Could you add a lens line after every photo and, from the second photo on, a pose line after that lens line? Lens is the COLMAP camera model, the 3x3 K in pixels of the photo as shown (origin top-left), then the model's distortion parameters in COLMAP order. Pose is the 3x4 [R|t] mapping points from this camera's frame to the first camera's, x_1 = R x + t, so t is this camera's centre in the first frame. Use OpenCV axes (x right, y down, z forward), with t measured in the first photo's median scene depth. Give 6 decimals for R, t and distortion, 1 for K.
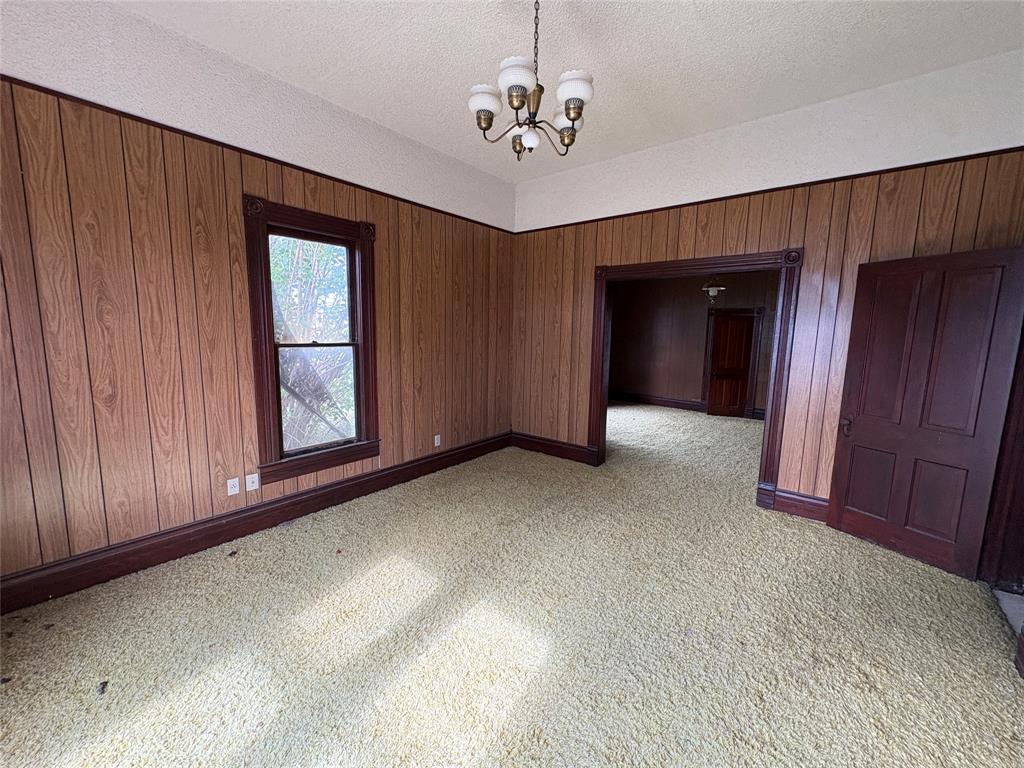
lens RADIAL K [[412.6, 0, 510.1], [0, 412.6, 383.7], [0, 0, 1]] dist [0.002828, 0.000159]
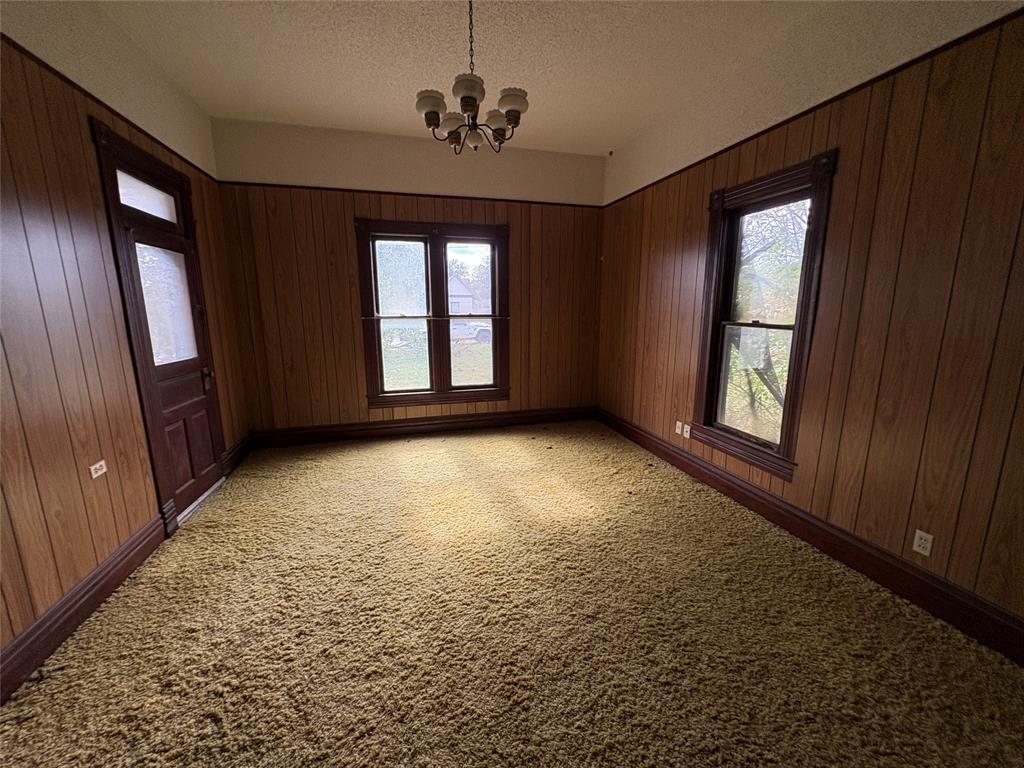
lens RADIAL K [[412.6, 0, 511.8], [0, 412.6, 381.8], [0, 0, 1]] dist [0.002828, 0.000159]
pose [[-0.579247, 0.136664, -0.803614, 0.682053], [-0.113226, 0.962800, 0.245349, -0.156130], [0.807250, 0.233108, -0.542225, 1.250091]]
